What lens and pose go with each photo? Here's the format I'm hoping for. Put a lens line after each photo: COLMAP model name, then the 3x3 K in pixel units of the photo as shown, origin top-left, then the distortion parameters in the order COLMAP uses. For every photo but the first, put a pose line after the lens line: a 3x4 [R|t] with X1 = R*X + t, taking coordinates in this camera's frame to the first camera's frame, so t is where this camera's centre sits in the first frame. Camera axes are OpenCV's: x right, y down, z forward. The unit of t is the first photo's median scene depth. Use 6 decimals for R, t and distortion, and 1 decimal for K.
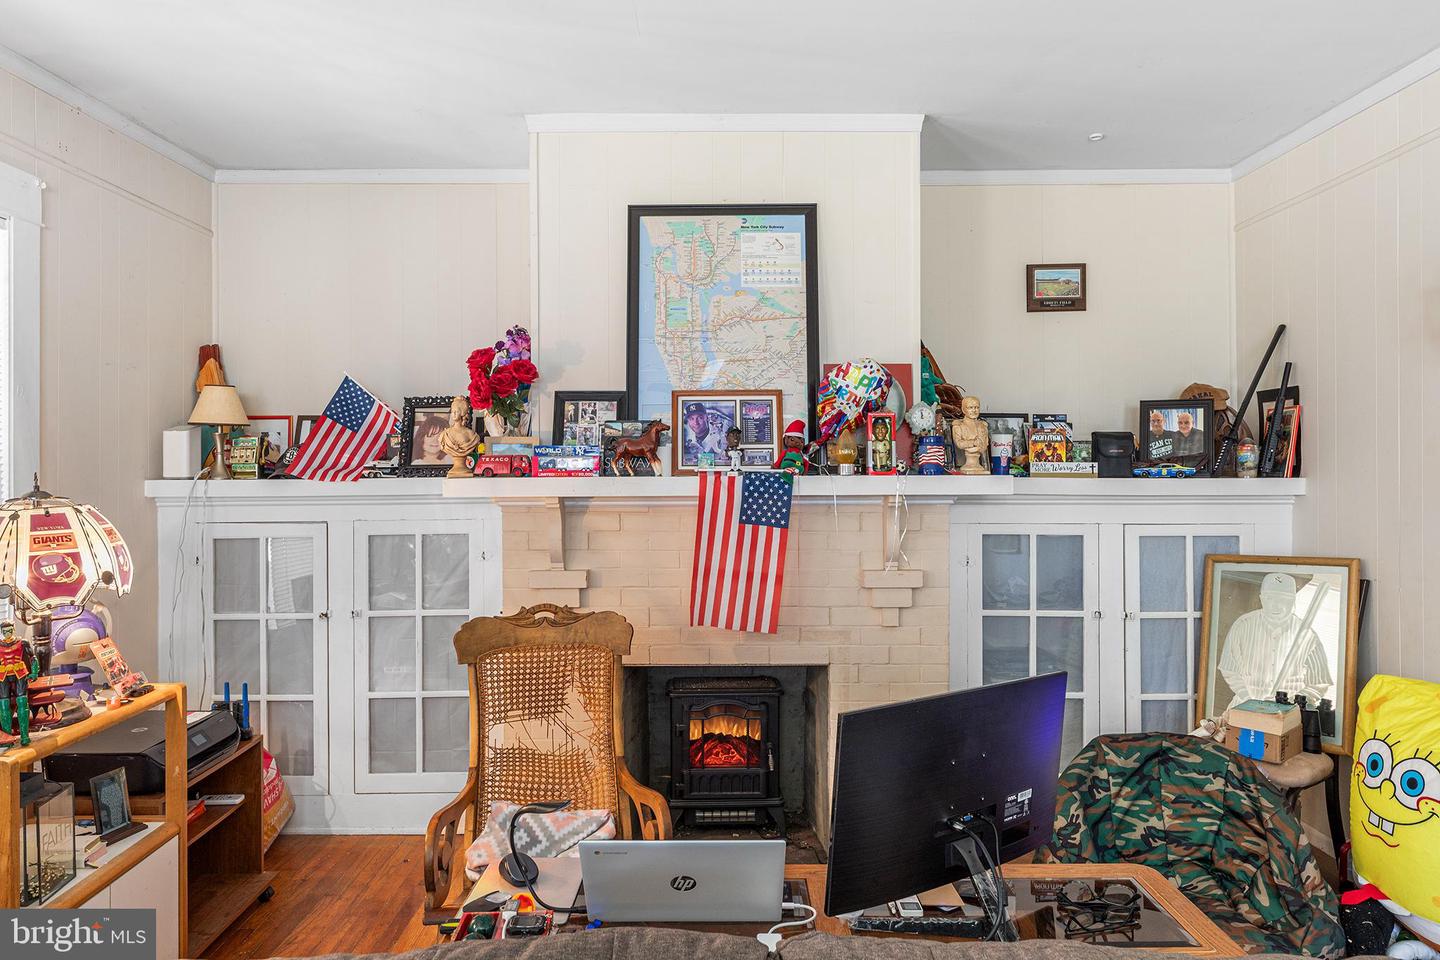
lens RADIAL K [[918.5, 0, 718.3], [0, 918.5, 476.1], [0, 0, 1]] dist [0.001137, -0.000196]
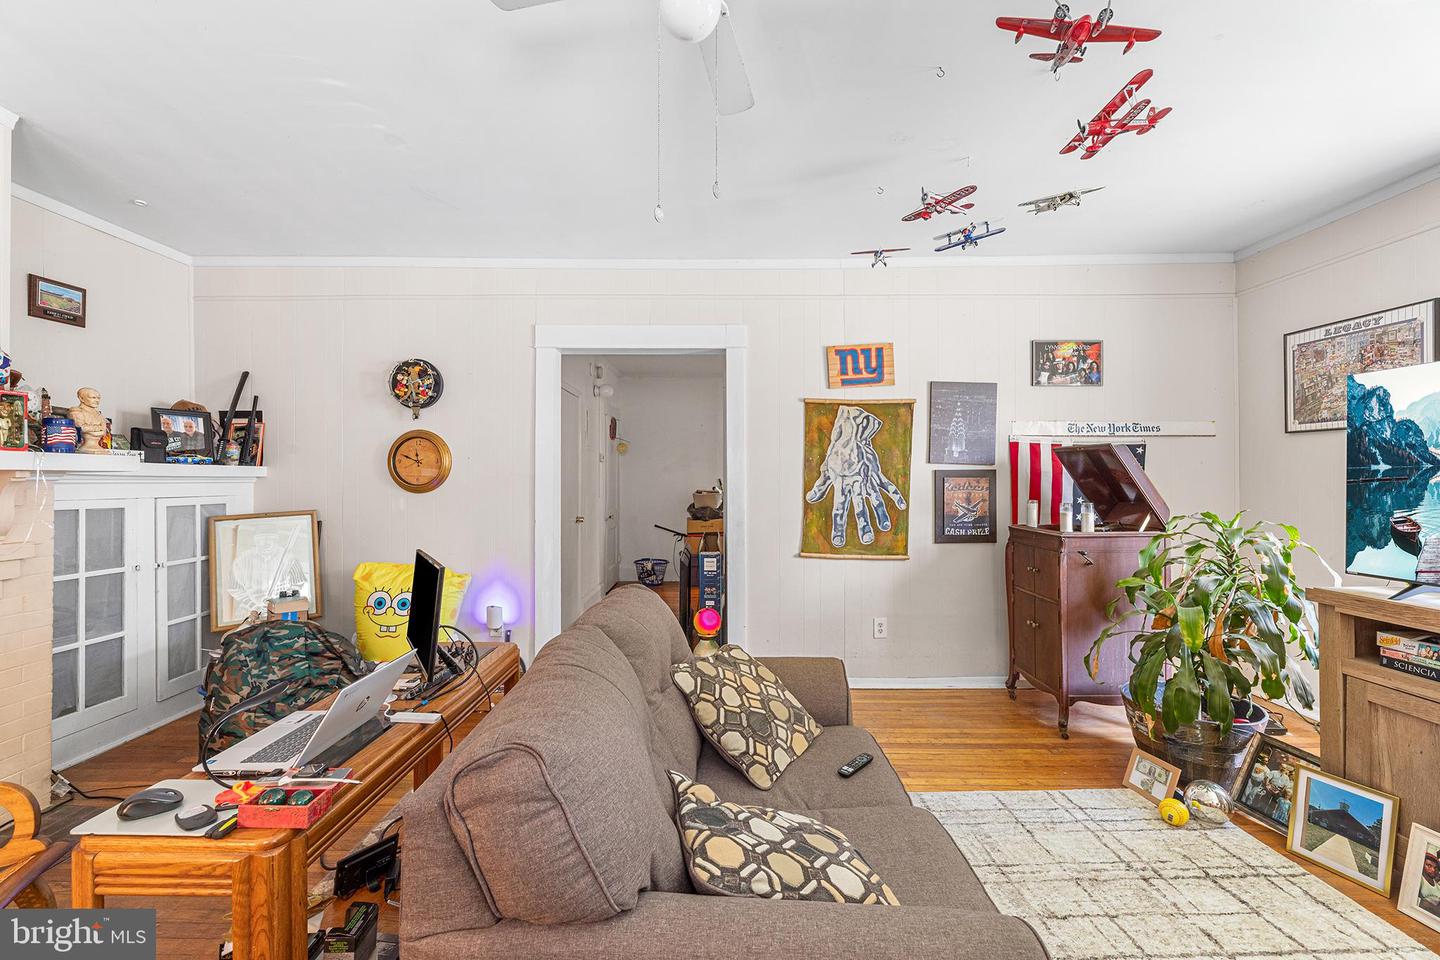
lens RADIAL K [[581.5, 0, 718.3], [0, 581.5, 478.6], [0, 0, 1]] dist [-0.000535, -0.000440]
pose [[0.009737, 0.001913, 0.999951, -0.405718], [0.009763, 0.999950, -0.002008, 0.033964], [-0.999905, 0.009782, 0.009717, 0.167635]]
